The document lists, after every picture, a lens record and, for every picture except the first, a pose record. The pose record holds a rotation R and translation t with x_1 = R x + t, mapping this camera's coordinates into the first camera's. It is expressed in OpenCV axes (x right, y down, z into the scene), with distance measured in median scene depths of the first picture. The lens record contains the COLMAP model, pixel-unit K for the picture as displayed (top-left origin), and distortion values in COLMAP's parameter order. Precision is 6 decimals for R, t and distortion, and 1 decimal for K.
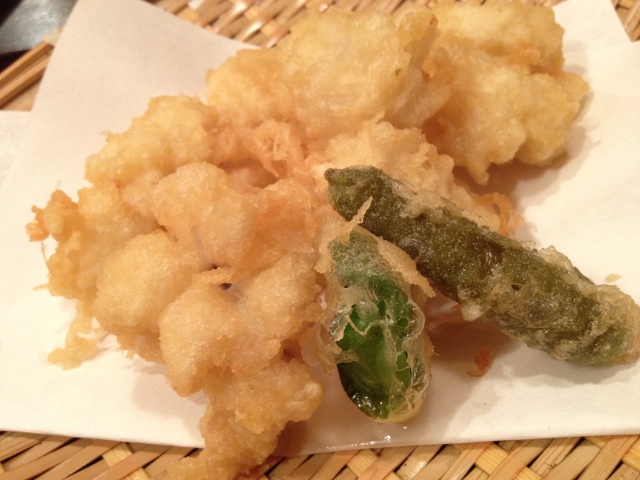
lens RADIAL K [[646.5, 0, 321.6], [0, 646.5, 239.2], [0, 0, 1]] dist [0.100426, 0.000000]
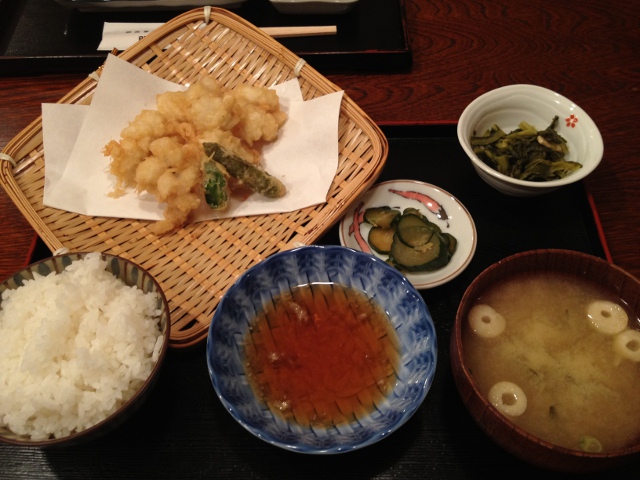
lens RADIAL K [[646.5, 0, 321.7], [0, 646.5, 242.5], [0, 0, 1]] dist [0.100426, 0.000000]
pose [[0.977515, 0.019605, 0.209951, -0.093622], [-0.047911, 0.990277, 0.130598, -0.056714], [-0.205349, -0.137720, 0.968950, -2.684974]]
